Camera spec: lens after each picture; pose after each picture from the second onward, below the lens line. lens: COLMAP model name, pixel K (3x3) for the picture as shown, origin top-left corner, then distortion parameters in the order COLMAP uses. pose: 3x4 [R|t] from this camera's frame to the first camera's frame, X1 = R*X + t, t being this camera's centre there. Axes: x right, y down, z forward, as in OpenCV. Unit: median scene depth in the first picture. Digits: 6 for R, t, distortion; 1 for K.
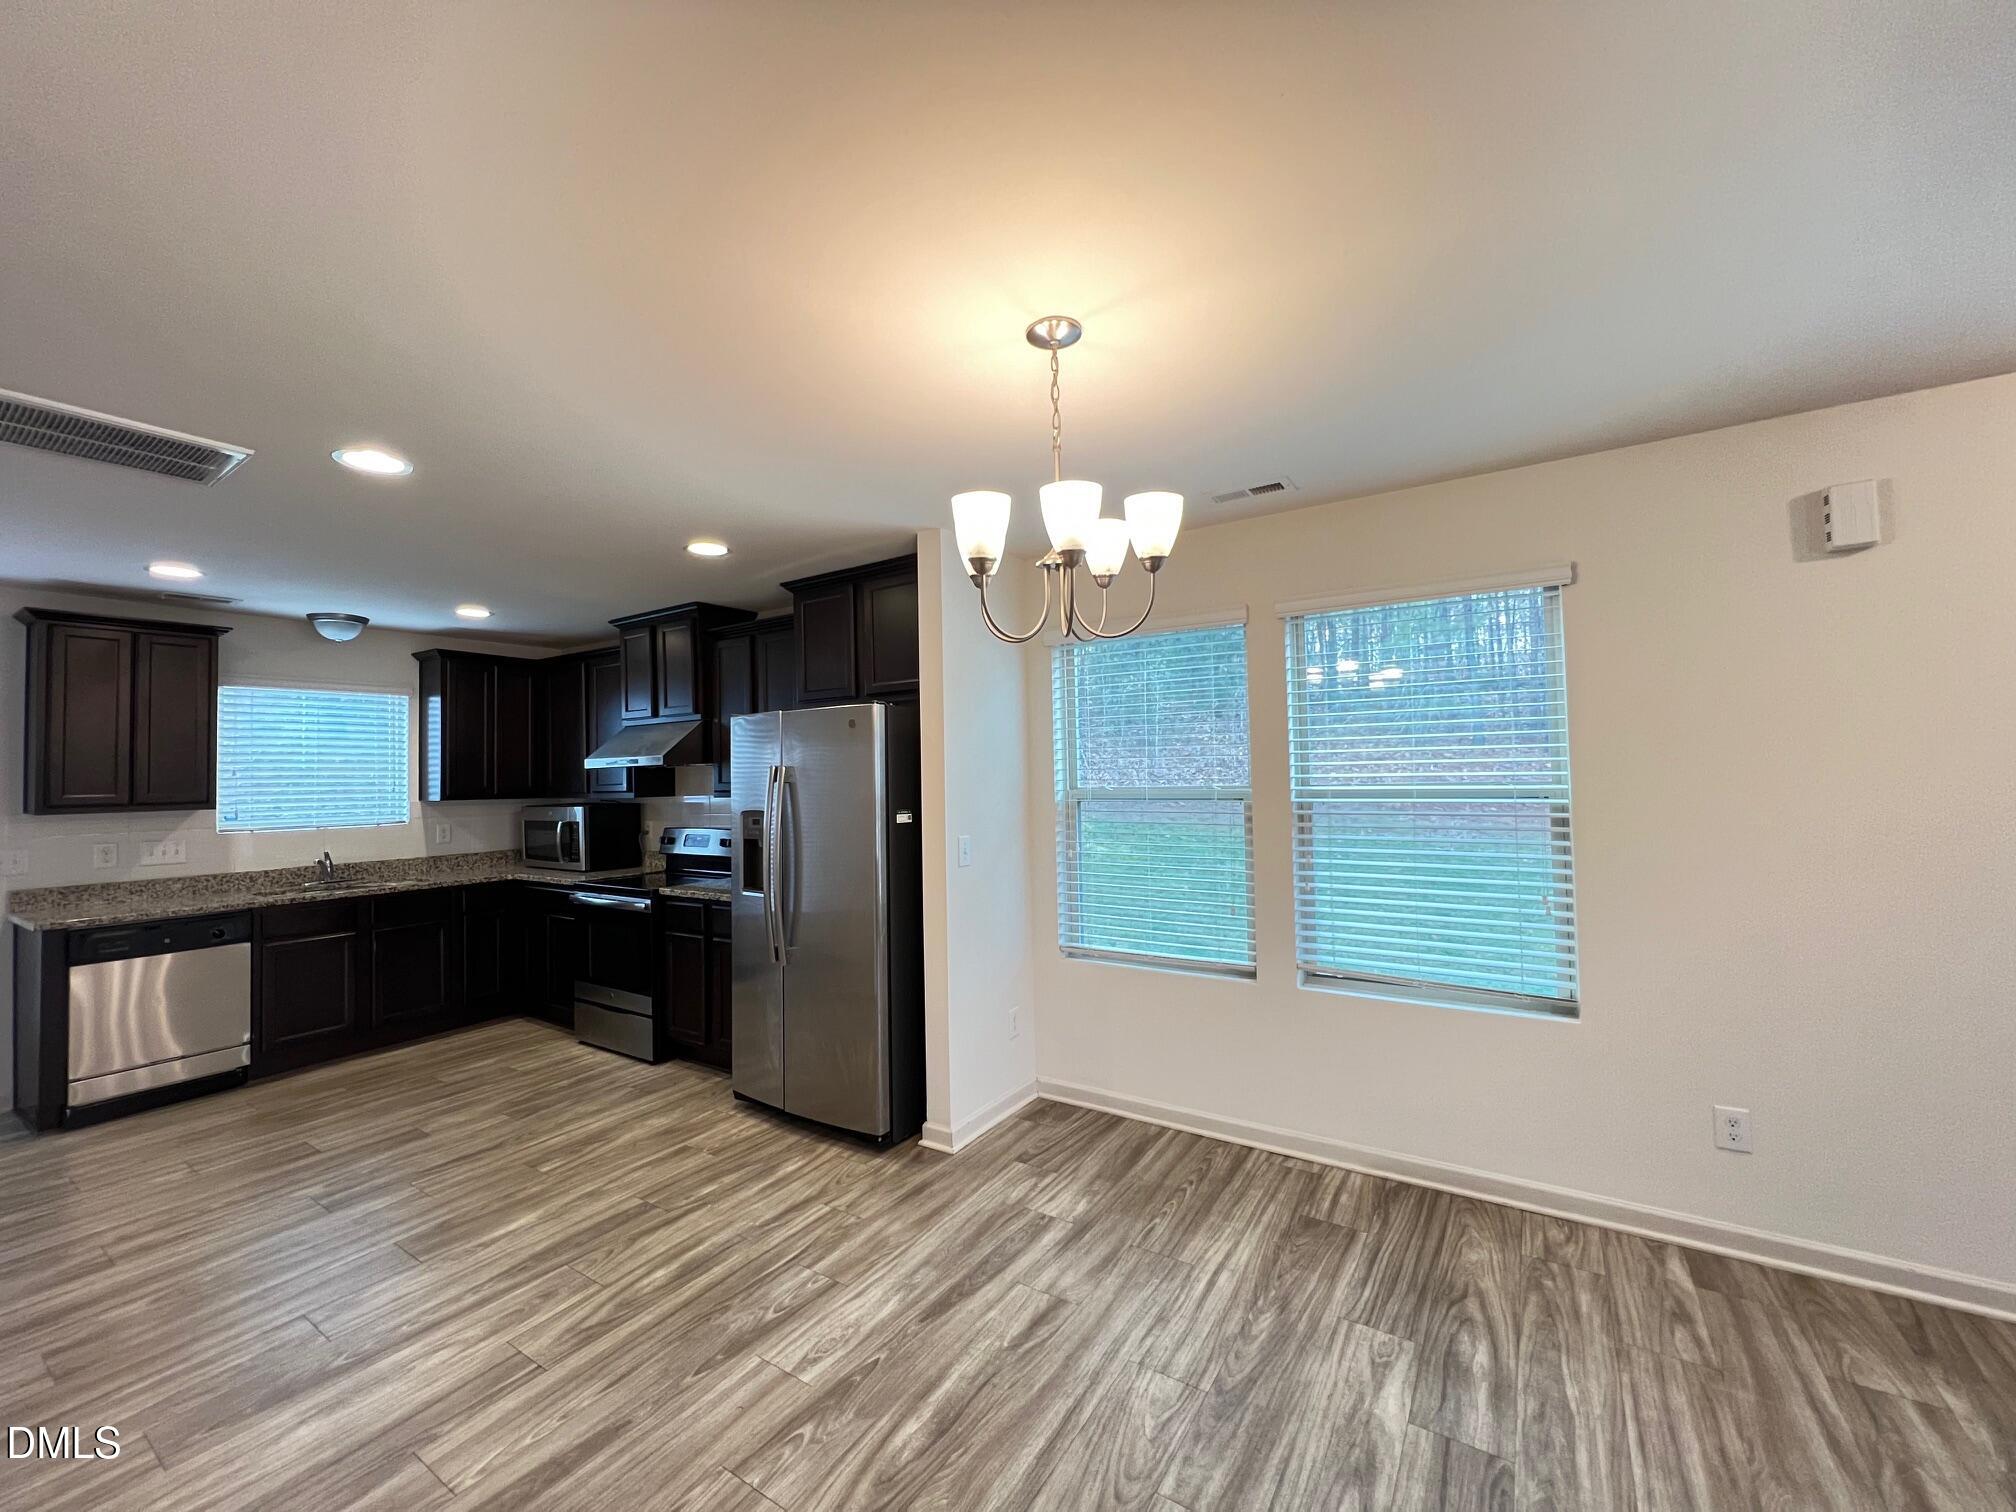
lens RADIAL K [[807.2, 0, 1001.5], [0, 807.2, 756.2], [0, 0, 1]] dist [-0.002529, 0.000477]
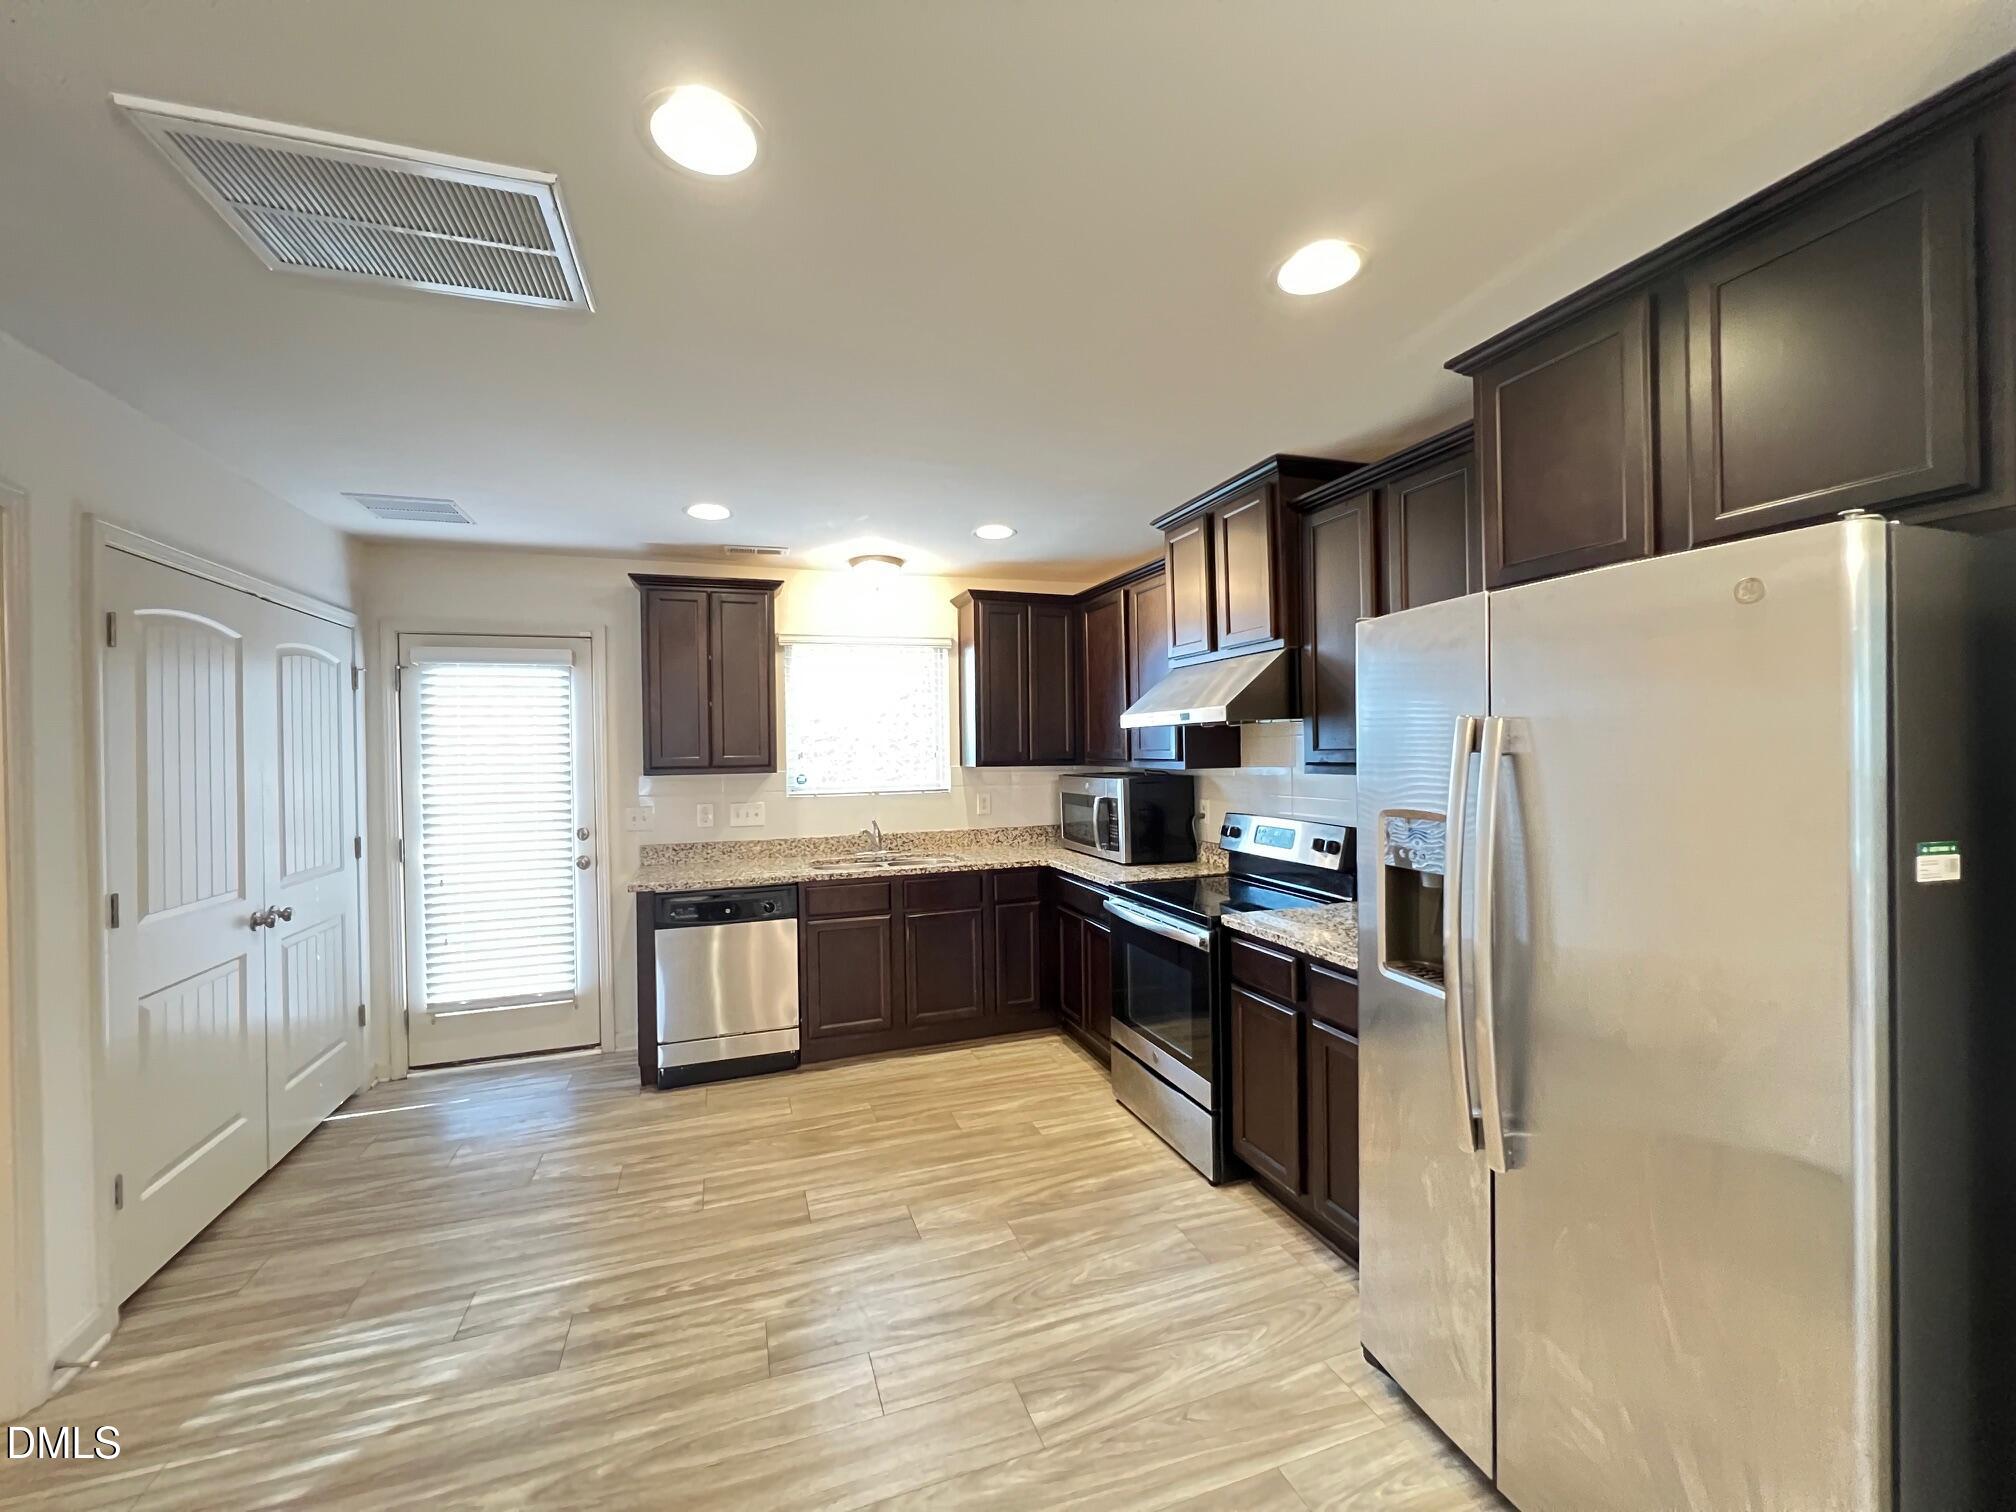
lens RADIAL K [[807.2, 0, 1006.5], [0, 807.2, 755.0], [0, 0, 1]] dist [-0.002529, 0.000477]
pose [[0.795838, 0.012363, -0.605384, -0.179612], [0.014583, 0.999110, 0.039574, 0.010901], [0.605335, -0.040323, 0.794949, 0.405869]]
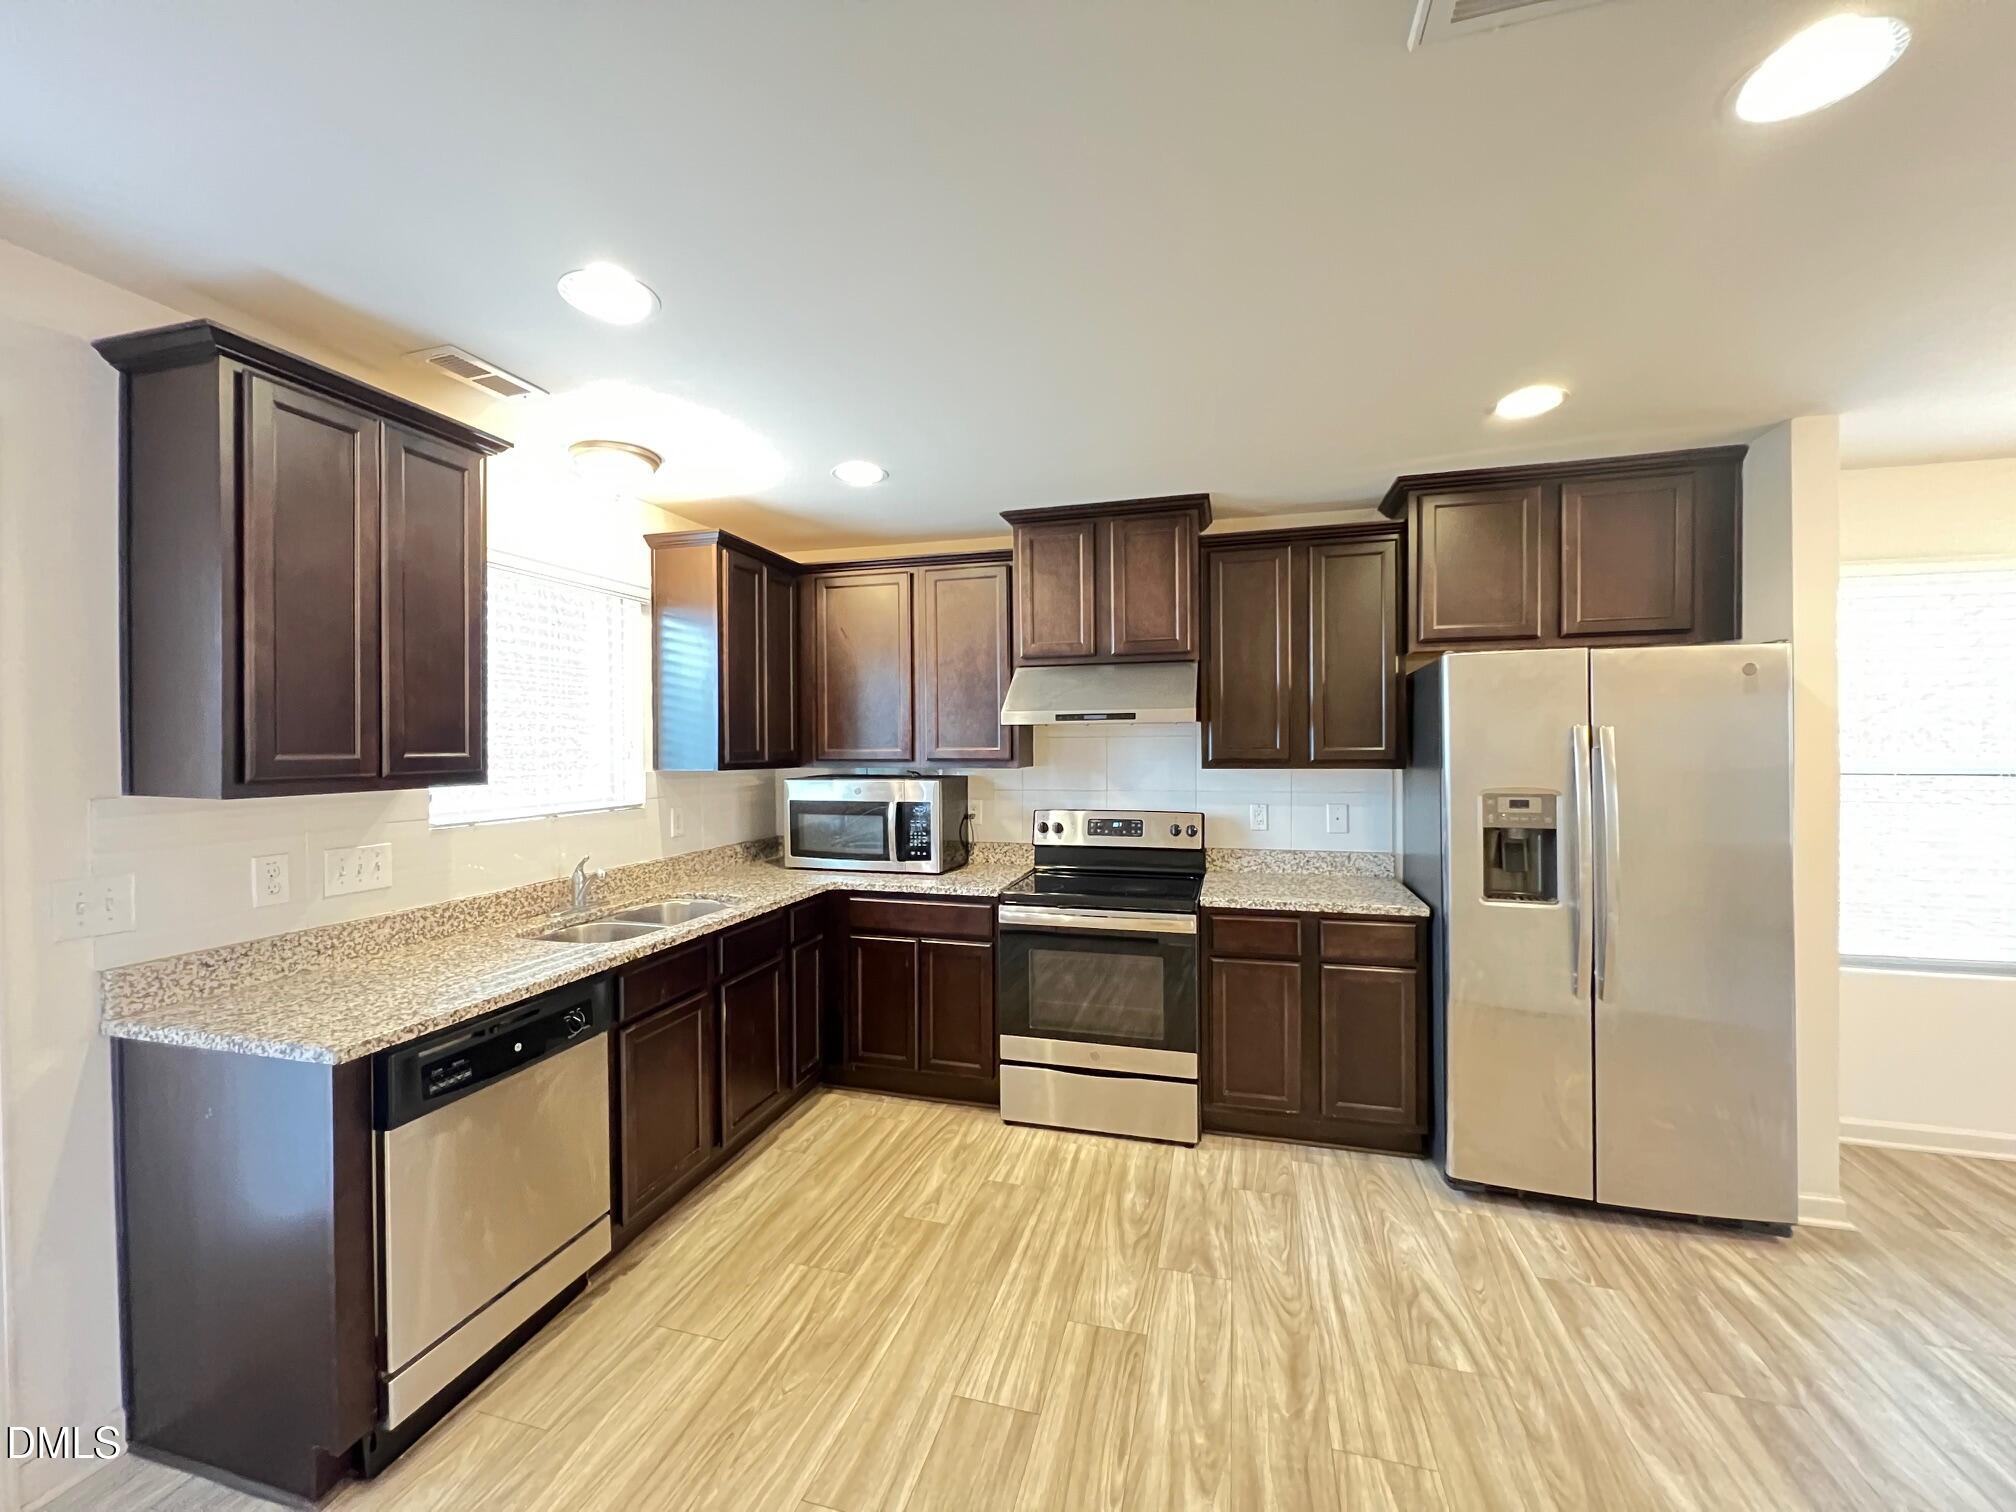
lens RADIAL K [[807.2, 0, 999.3], [0, 807.2, 755.5], [0, 0, 1]] dist [-0.002529, 0.000477]
pose [[0.954039, 0.010853, 0.299486, -0.816318], [-0.020817, 0.999330, 0.030099, 0.023497], [-0.298959, -0.034950, 0.953626, 0.395965]]
